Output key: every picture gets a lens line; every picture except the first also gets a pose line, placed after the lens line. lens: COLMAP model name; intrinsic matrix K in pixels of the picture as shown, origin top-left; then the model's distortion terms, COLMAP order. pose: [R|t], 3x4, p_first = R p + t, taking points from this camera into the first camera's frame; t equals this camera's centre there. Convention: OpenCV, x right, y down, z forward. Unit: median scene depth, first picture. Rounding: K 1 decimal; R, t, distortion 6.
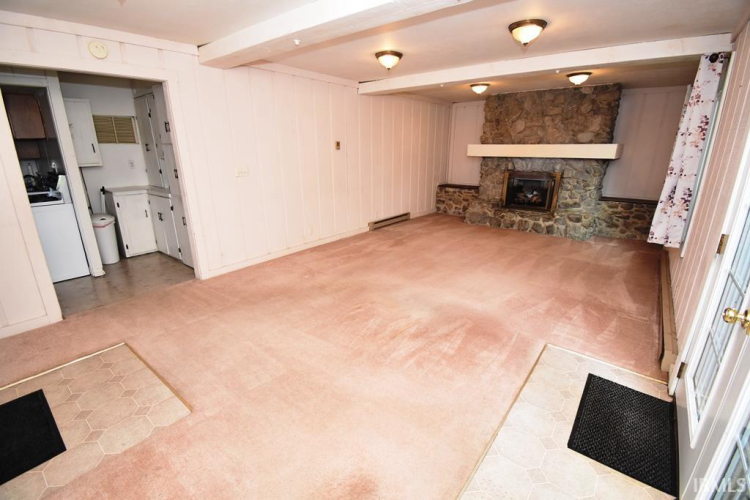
lens RADIAL K [[331.2, 0, 378.1], [0, 331.2, 249.0], [0, 0, 1]] dist [0.025201, -0.027321]
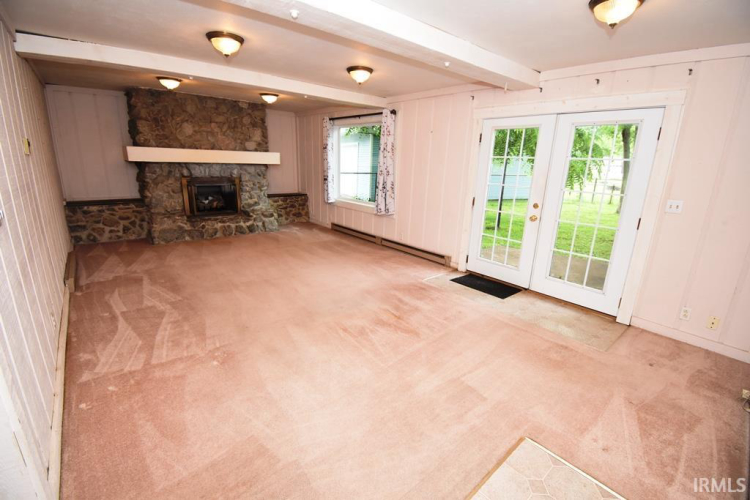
lens RADIAL K [[331.2, 0, 378.1], [0, 331.2, 249.0], [0, 0, 1]] dist [0.025201, -0.027321]
pose [[0.190663, -0.255834, 0.947732, -0.461351], [0.255736, 0.945051, 0.203662, -0.110269], [-0.947759, 0.203539, 0.245612, 0.344478]]
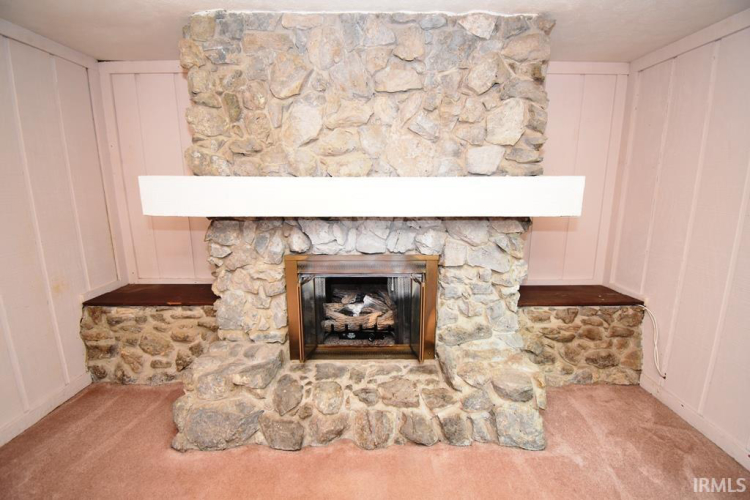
lens RADIAL K [[331.2, 0, 378.1], [0, 331.2, 249.0], [0, 0, 1]] dist [0.025201, -0.027321]
pose [[0.774448, -0.123165, 0.620532, 0.276109], [0.189060, 0.981100, -0.041222, -0.232157], [-0.603727, 0.149242, 0.783097, 0.755234]]
